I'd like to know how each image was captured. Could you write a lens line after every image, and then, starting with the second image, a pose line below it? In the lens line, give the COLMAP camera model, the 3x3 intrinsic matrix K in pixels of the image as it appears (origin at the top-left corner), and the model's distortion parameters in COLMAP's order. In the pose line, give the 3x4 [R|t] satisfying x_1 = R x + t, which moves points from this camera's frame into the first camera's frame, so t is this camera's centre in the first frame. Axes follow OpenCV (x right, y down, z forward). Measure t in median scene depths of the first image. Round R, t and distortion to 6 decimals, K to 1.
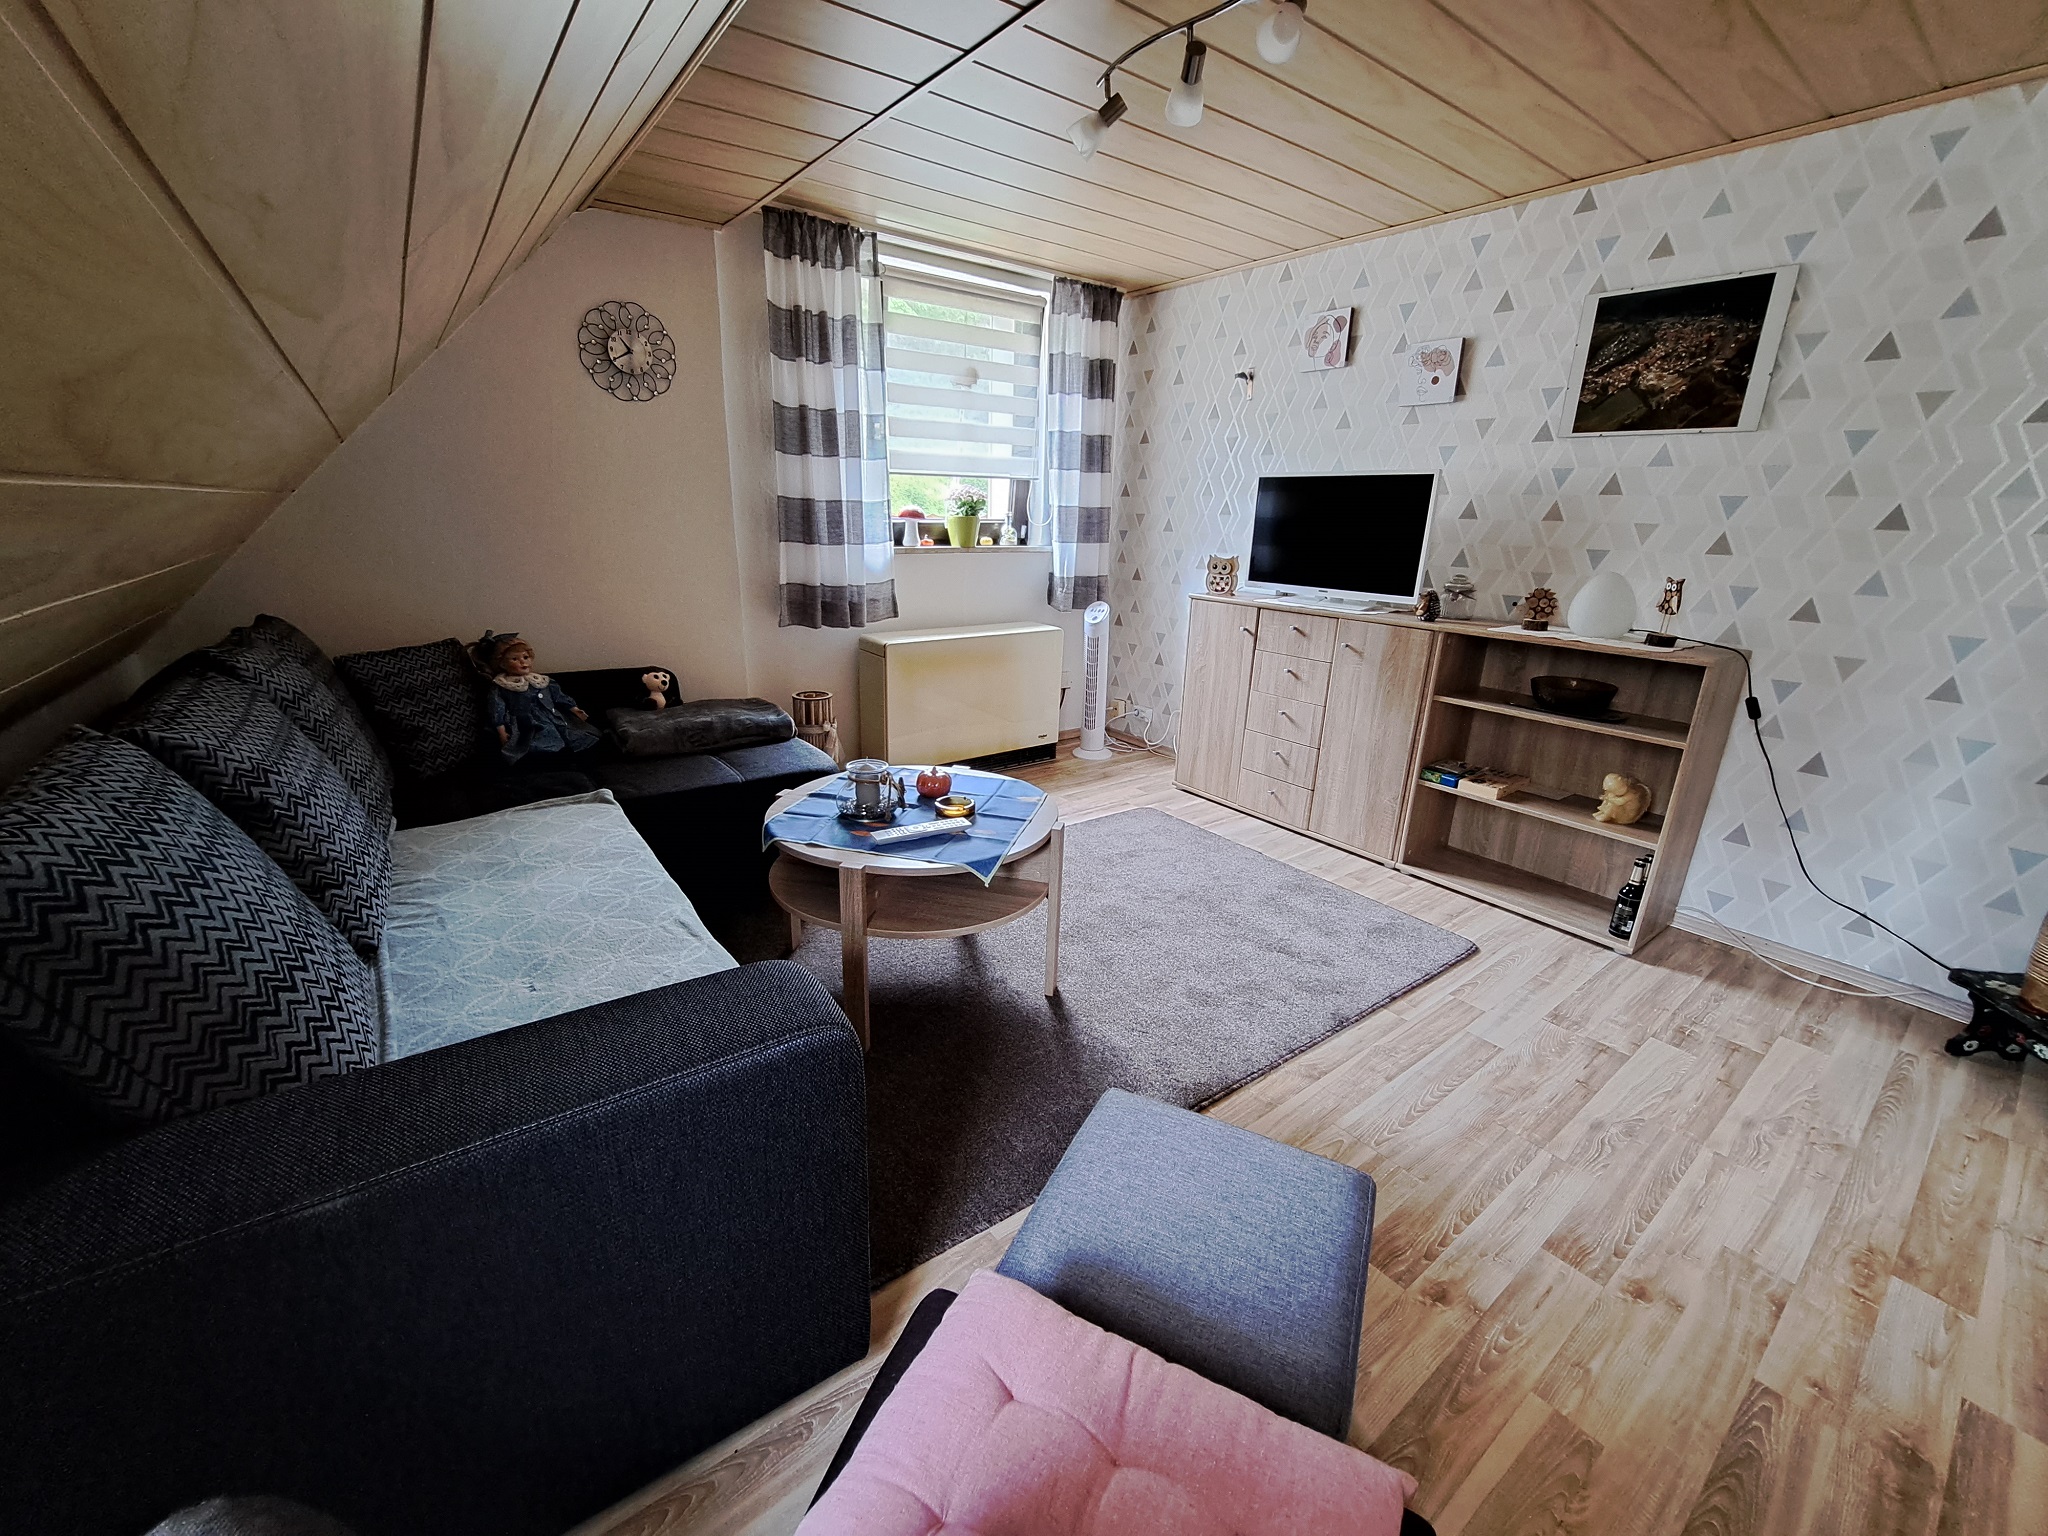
lens RADIAL K [[816.0, 0, 1024.0], [0, 816.0, 768.0], [0, 0, 1]] dist [-0.000059, -0.000081]
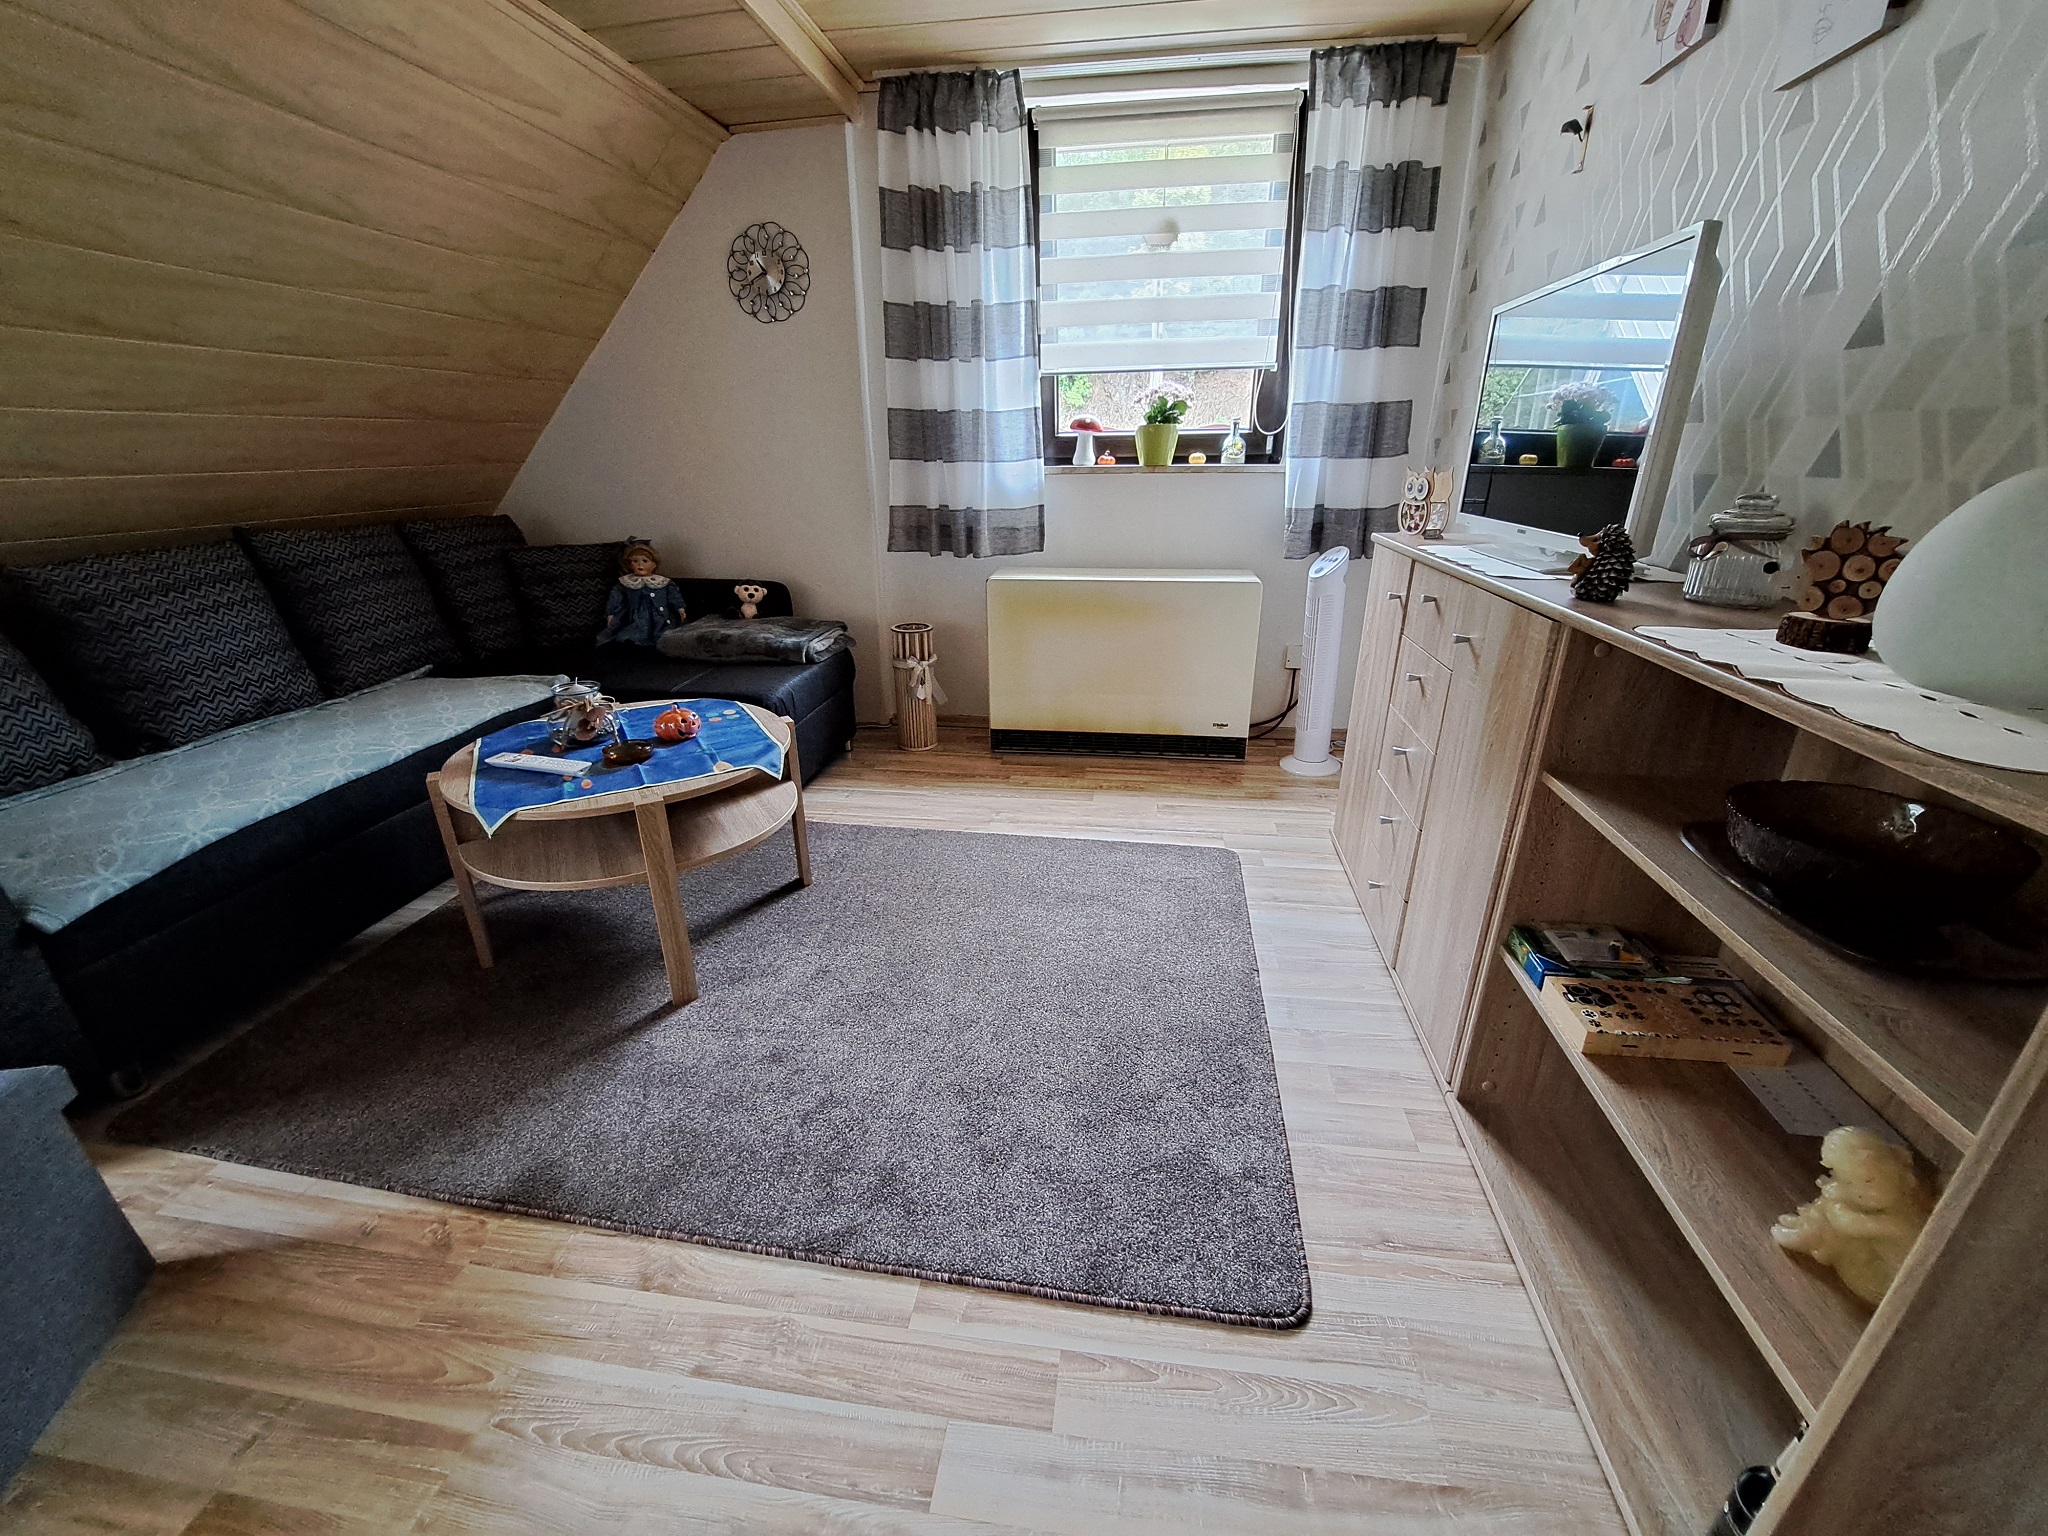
lens RADIAL K [[821.6, 0, 1024.0], [0, 821.6, 768.0], [0, 0, 1]] dist [-0.008287, -0.000273]
pose [[0.710813, 0.225347, -0.666306, 0.494777], [-0.188060, 0.973691, 0.128685, -0.078480], [0.677775, 0.033835, 0.734491, 0.406036]]
